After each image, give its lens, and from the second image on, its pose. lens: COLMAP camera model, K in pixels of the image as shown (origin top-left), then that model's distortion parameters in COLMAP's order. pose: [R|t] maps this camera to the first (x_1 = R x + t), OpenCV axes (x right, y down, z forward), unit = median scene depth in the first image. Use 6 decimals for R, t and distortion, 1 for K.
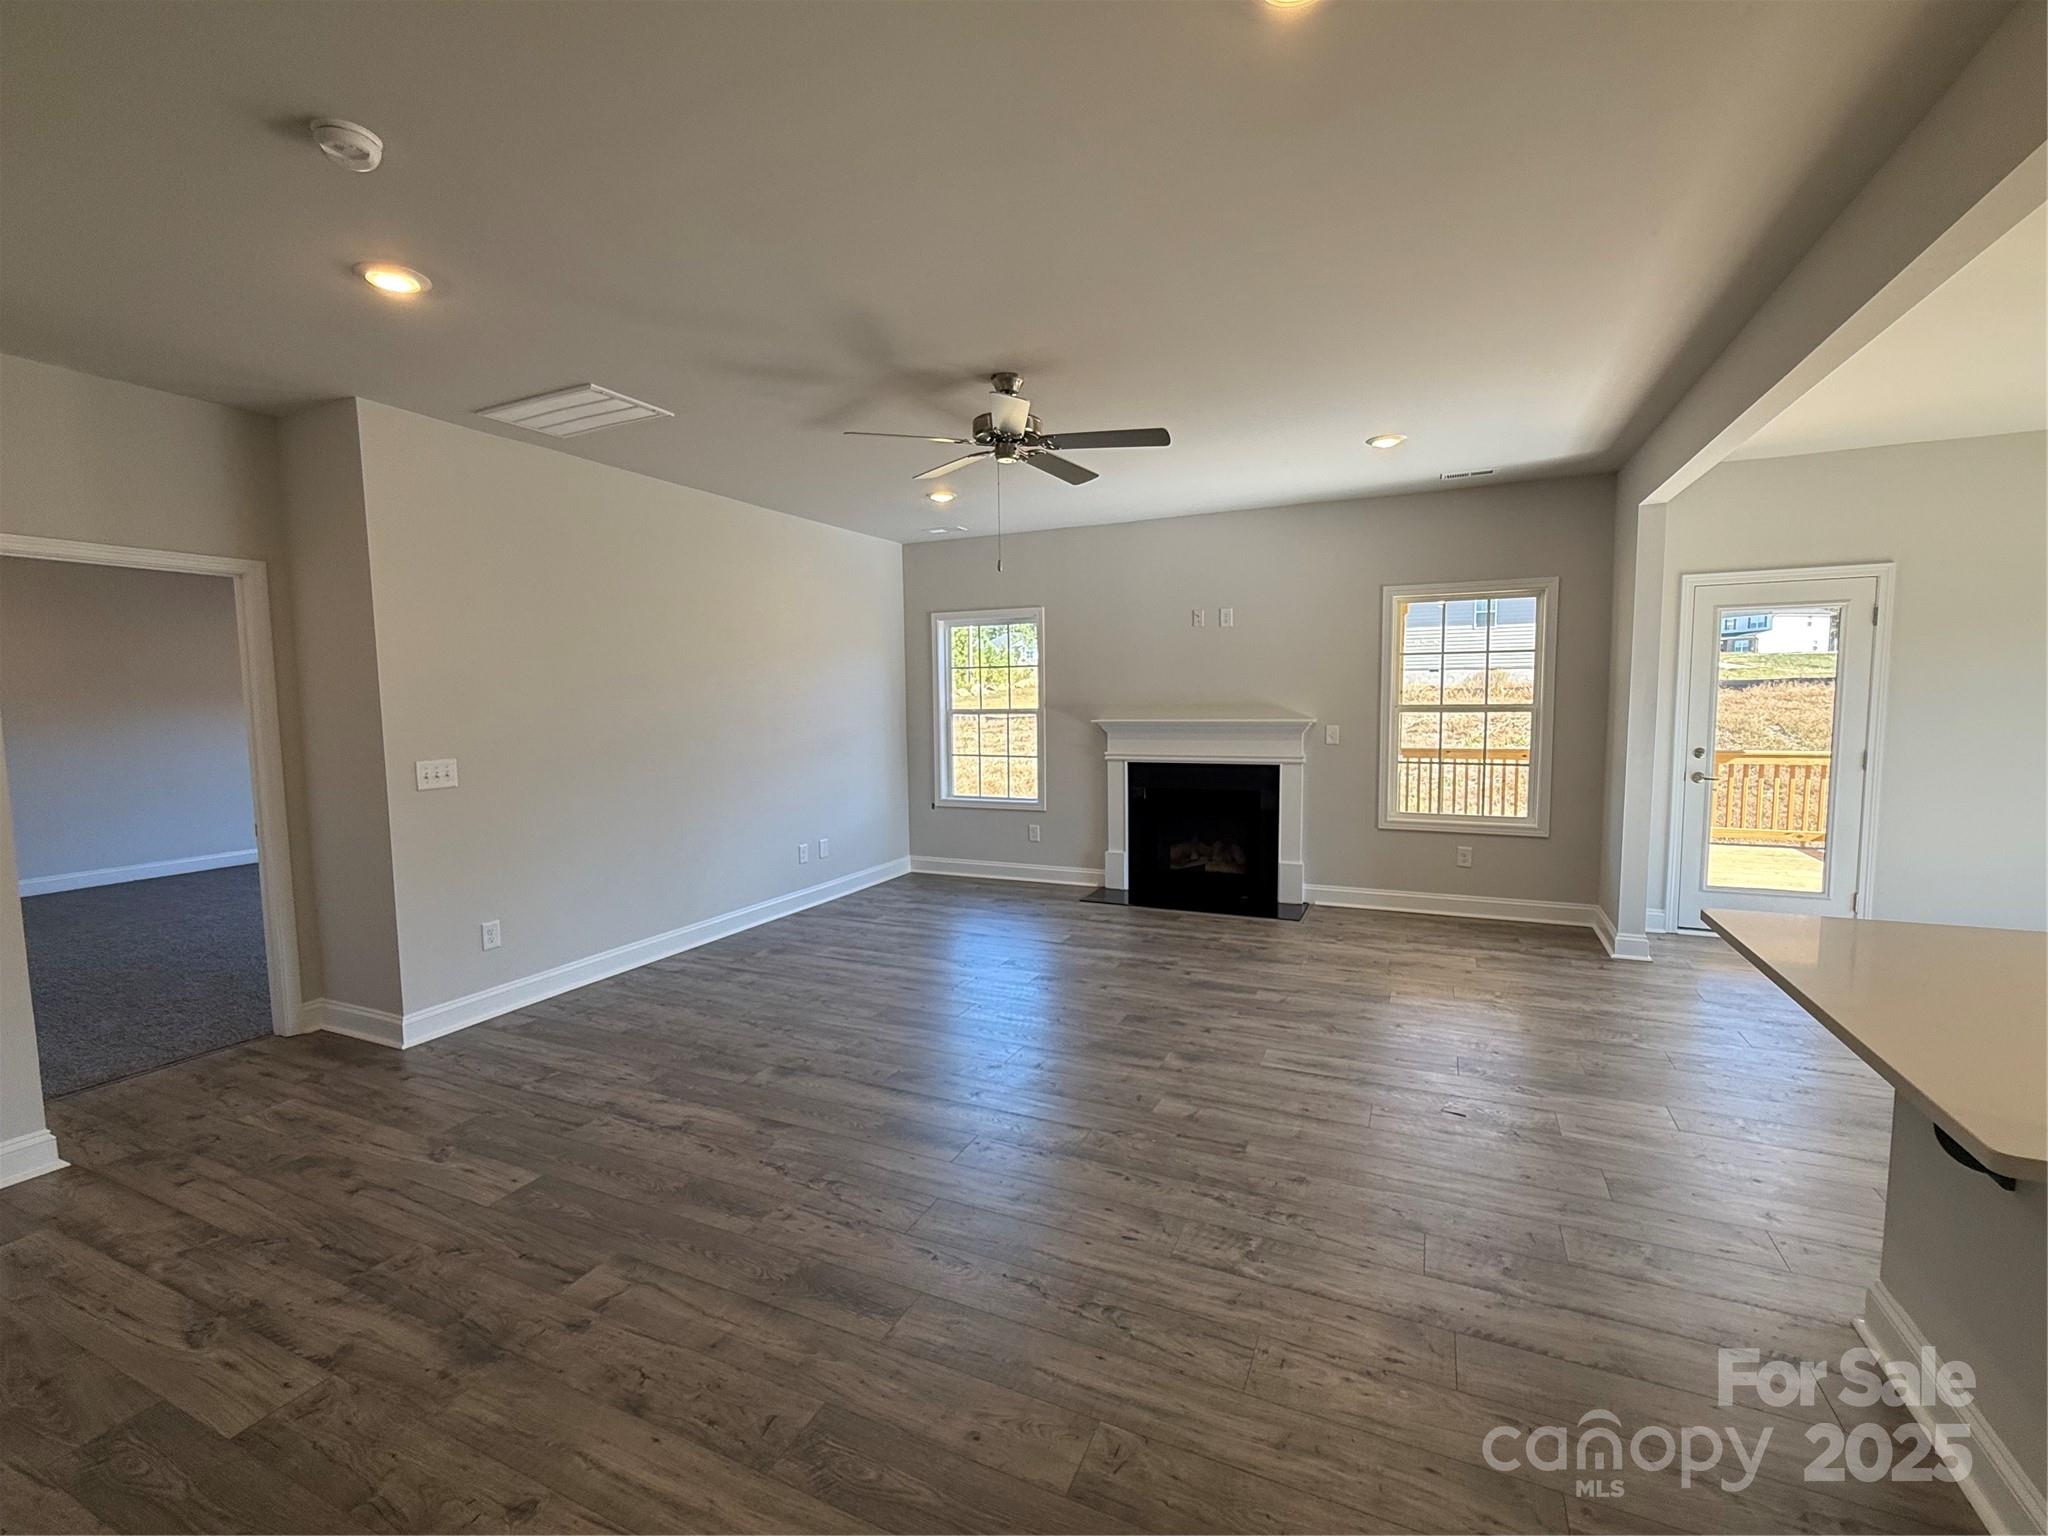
lens RADIAL K [[889.1, 0, 1017.9], [0, 889.1, 773.0], [0, 0, 1]] dist [0.001030, 0.000150]
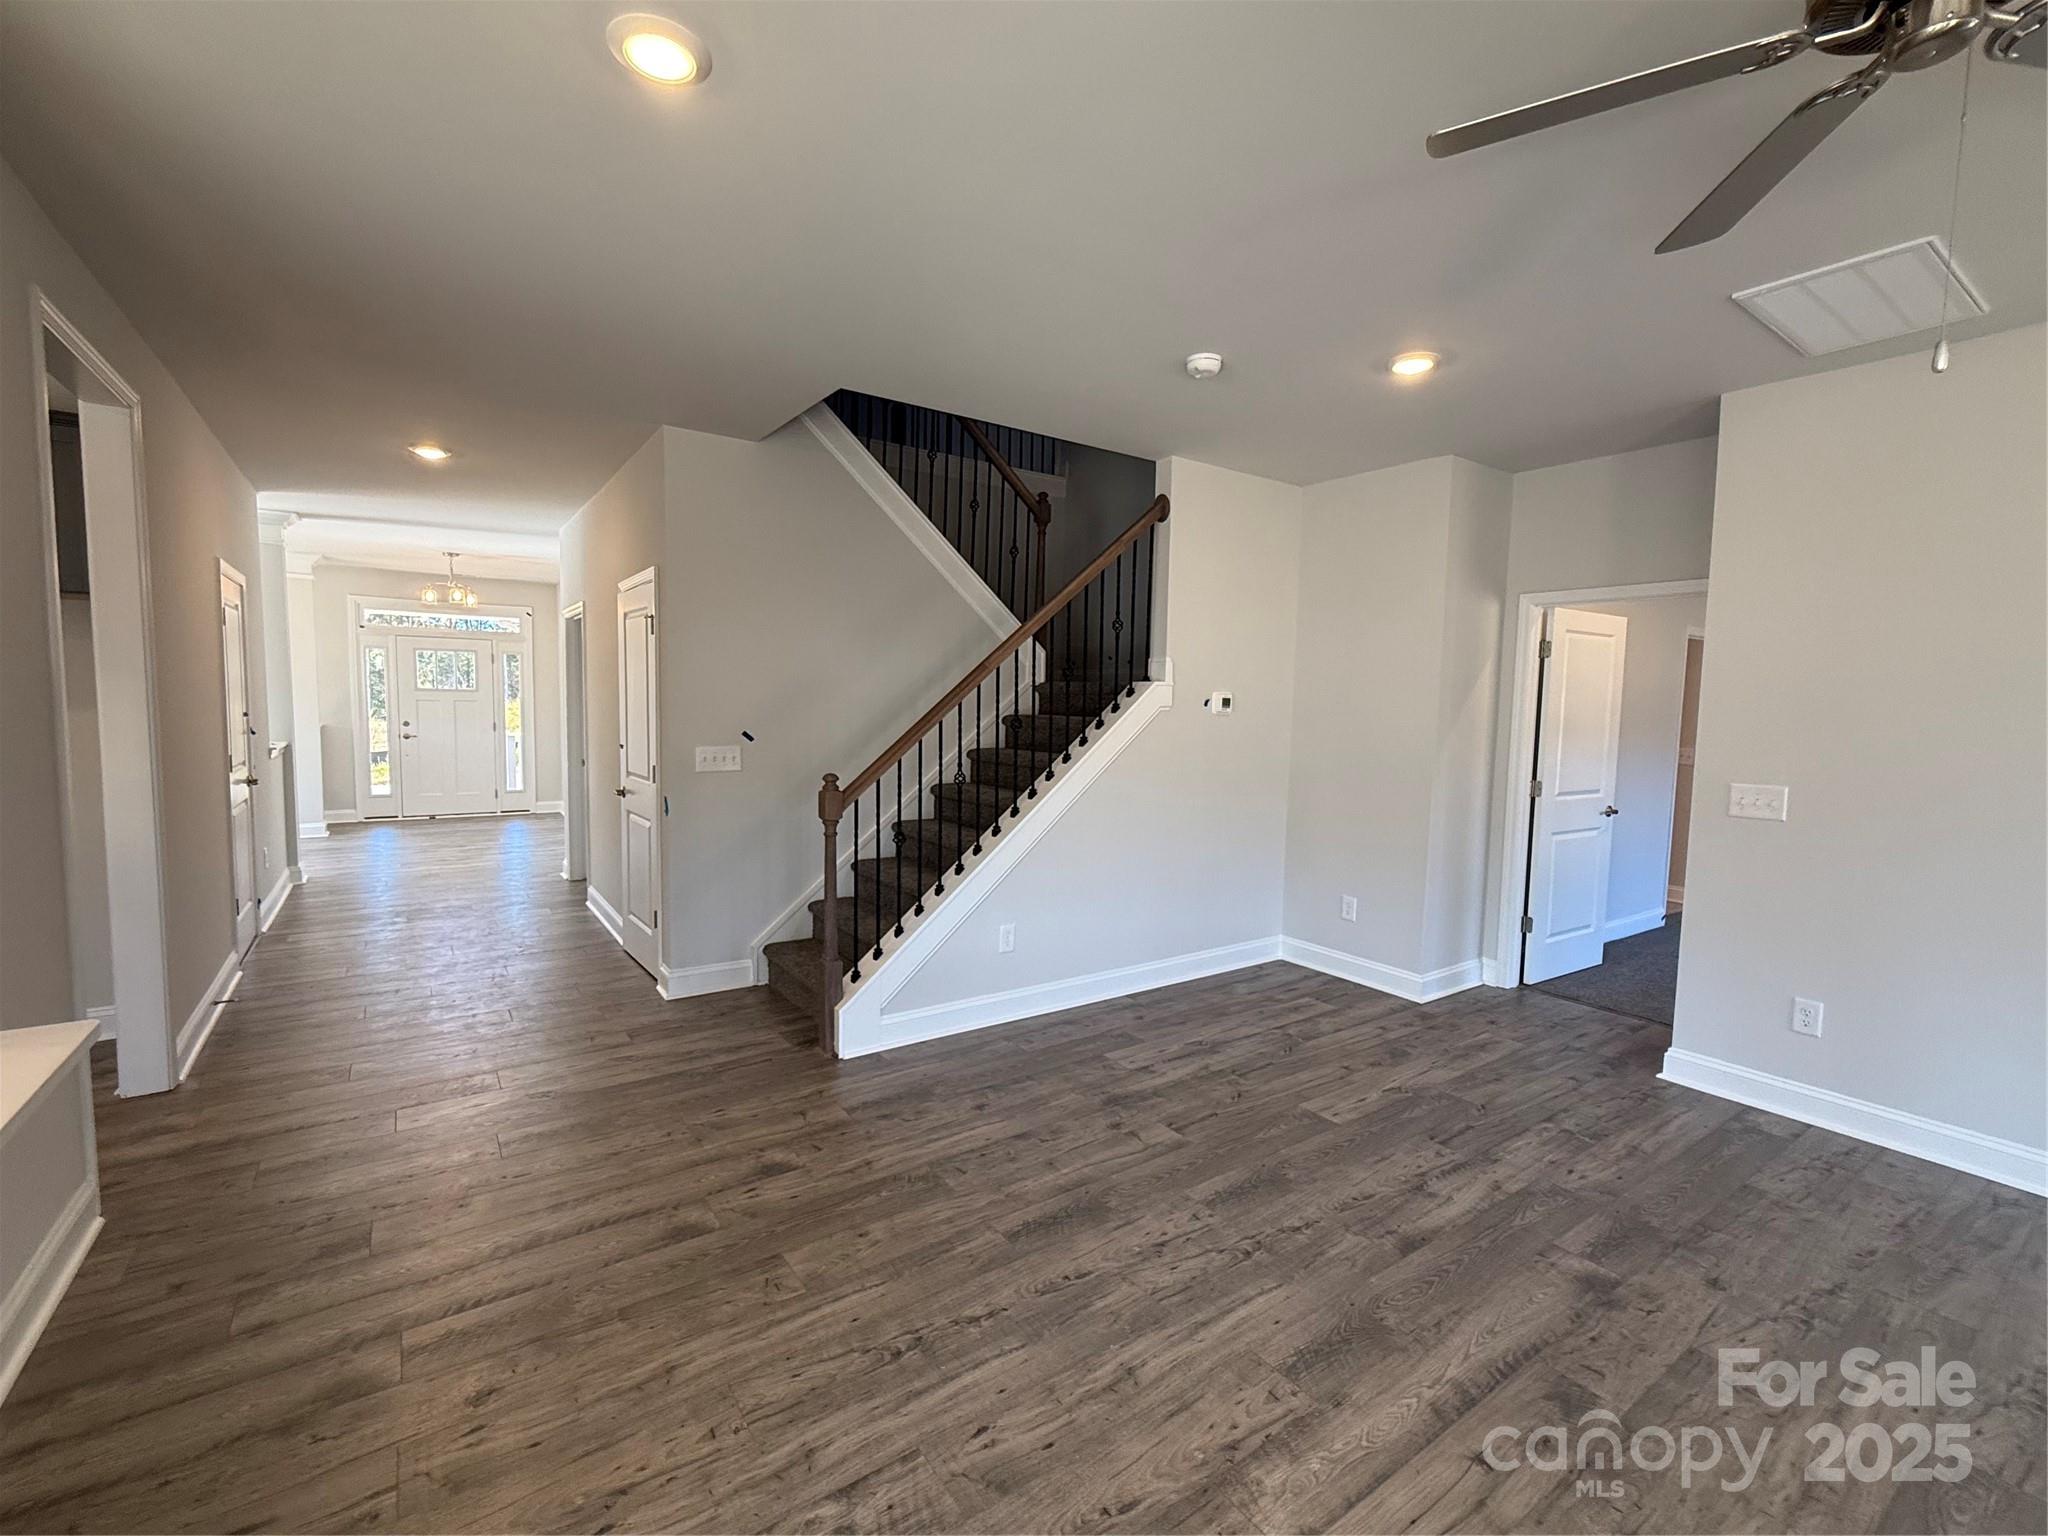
lens RADIAL K [[889.1, 0, 1032.6], [0, 889.1, 772.4], [0, 0, 1]] dist [0.001030, 0.000150]
pose [[-0.500008, 0.070334, -0.863160, 0.445919], [-0.088913, 0.987261, 0.131951, -0.079278], [0.861444, 0.142723, -0.487385, 0.832456]]
